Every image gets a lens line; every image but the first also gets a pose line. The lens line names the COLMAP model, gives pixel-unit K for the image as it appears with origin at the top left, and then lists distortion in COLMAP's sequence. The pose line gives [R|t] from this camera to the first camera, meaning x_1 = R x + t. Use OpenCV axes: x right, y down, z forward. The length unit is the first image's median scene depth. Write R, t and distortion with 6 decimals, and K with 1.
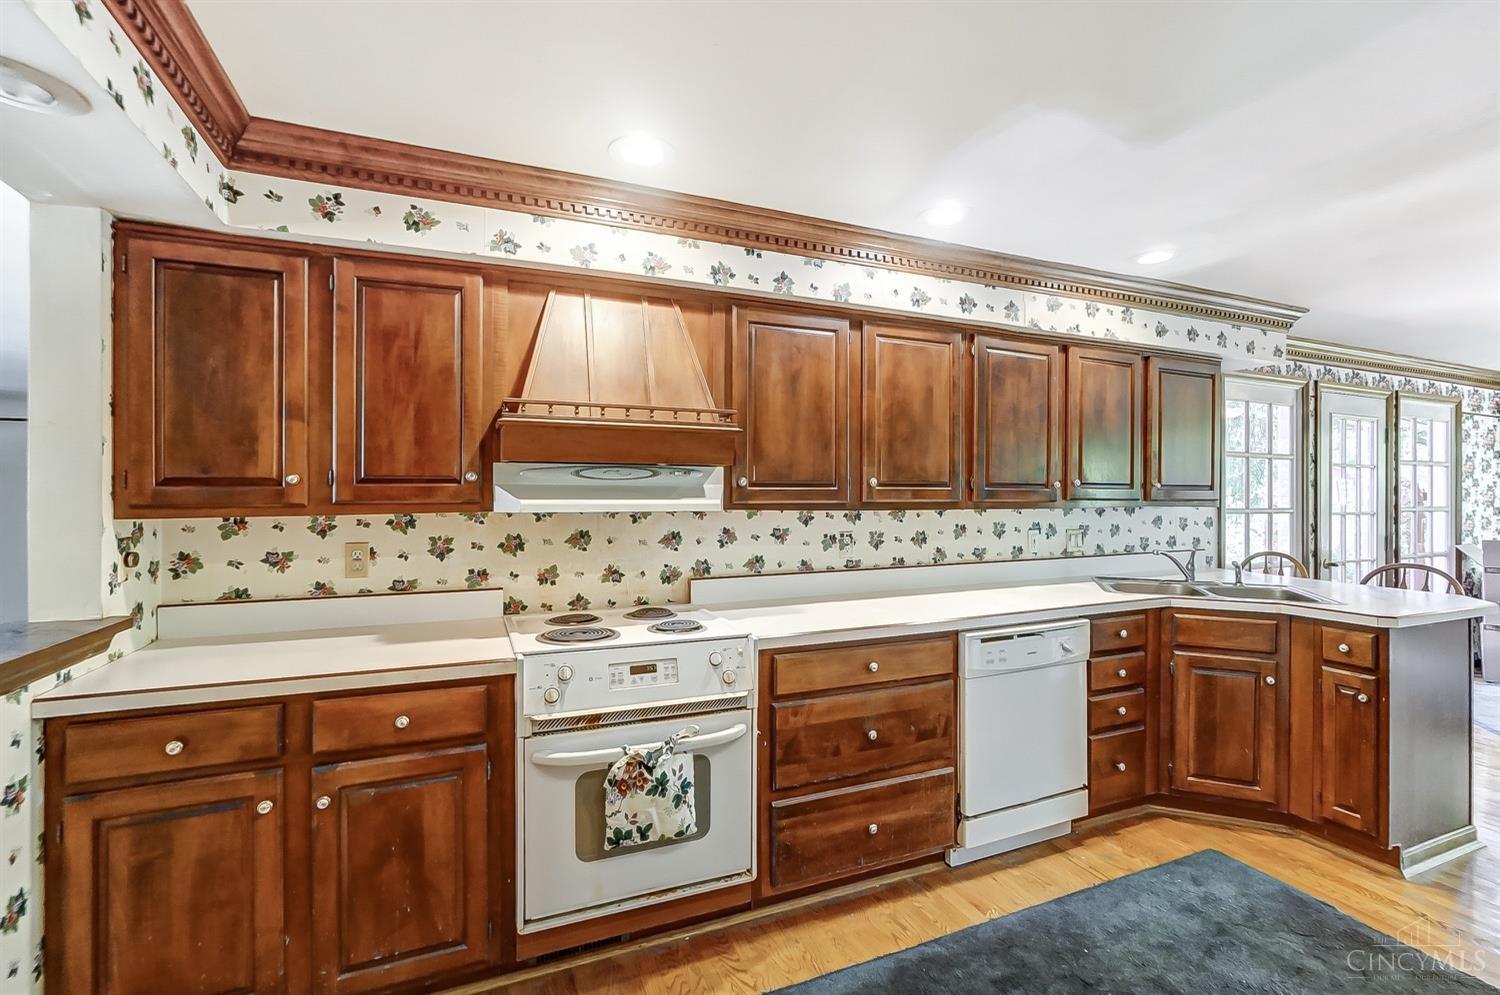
lens RADIAL K [[666.7, 0, 751.0], [0, 666.7, 492.5], [0, 0, 1]] dist [-0.021470, 0.004928]
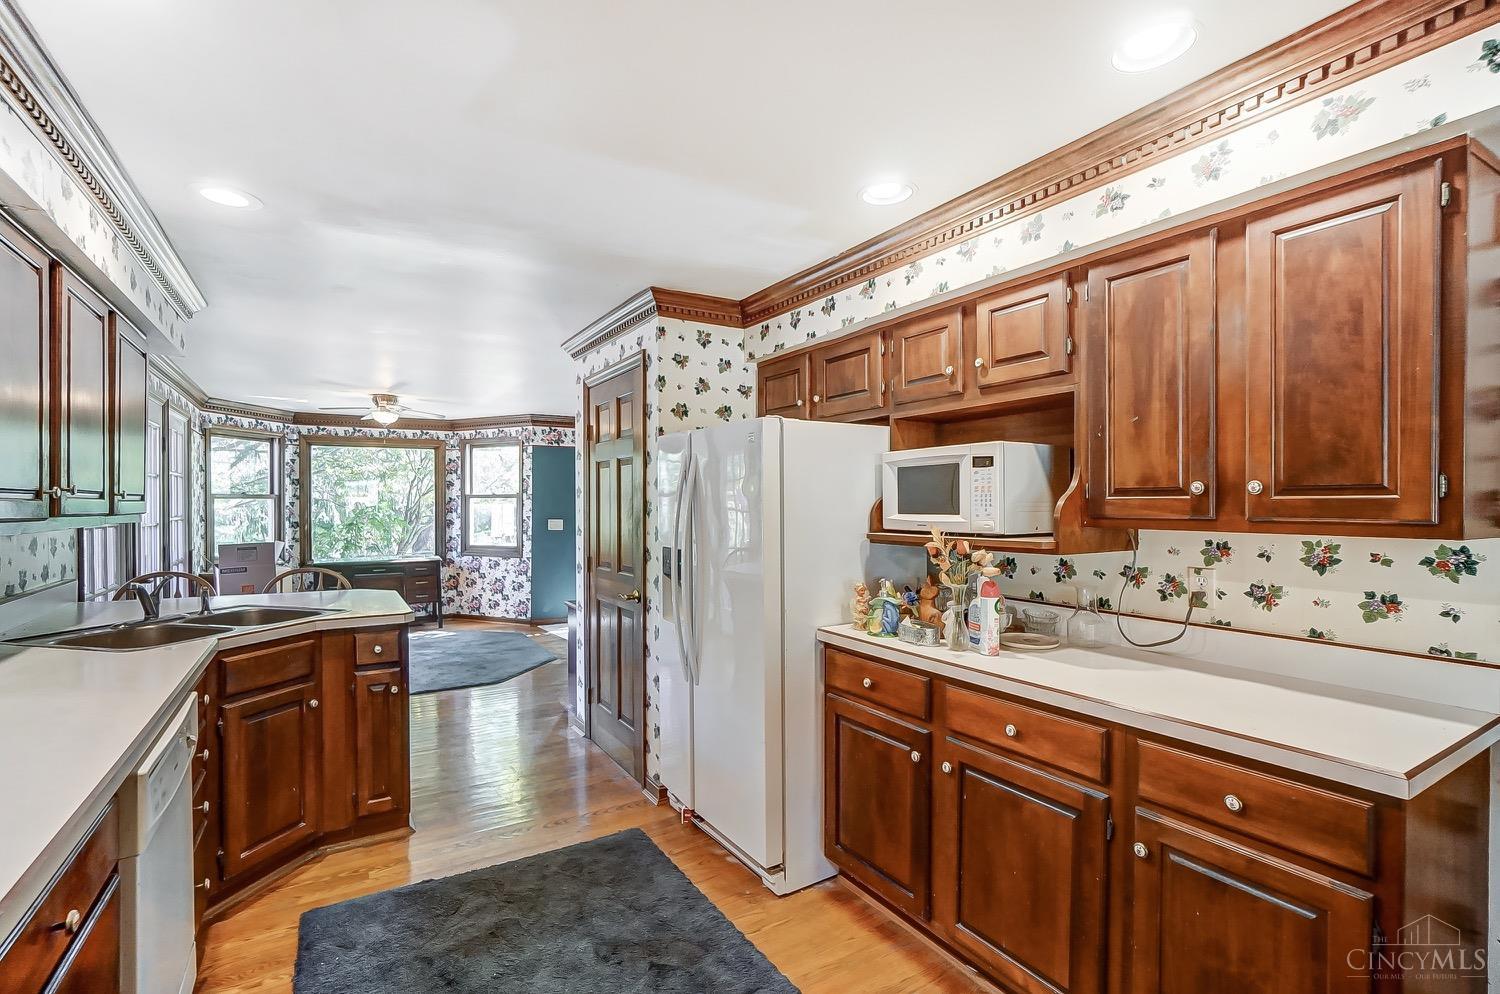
lens RADIAL K [[666.7, 0, 736.8], [0, 666.7, 506.5], [0, 0, 1]] dist [-0.021470, 0.004928]
pose [[-0.140490, -0.005376, 0.990068, -0.257852], [-0.002213, 0.999984, 0.005116, -0.004280], [-0.990080, -0.001472, -0.140500, 0.586820]]
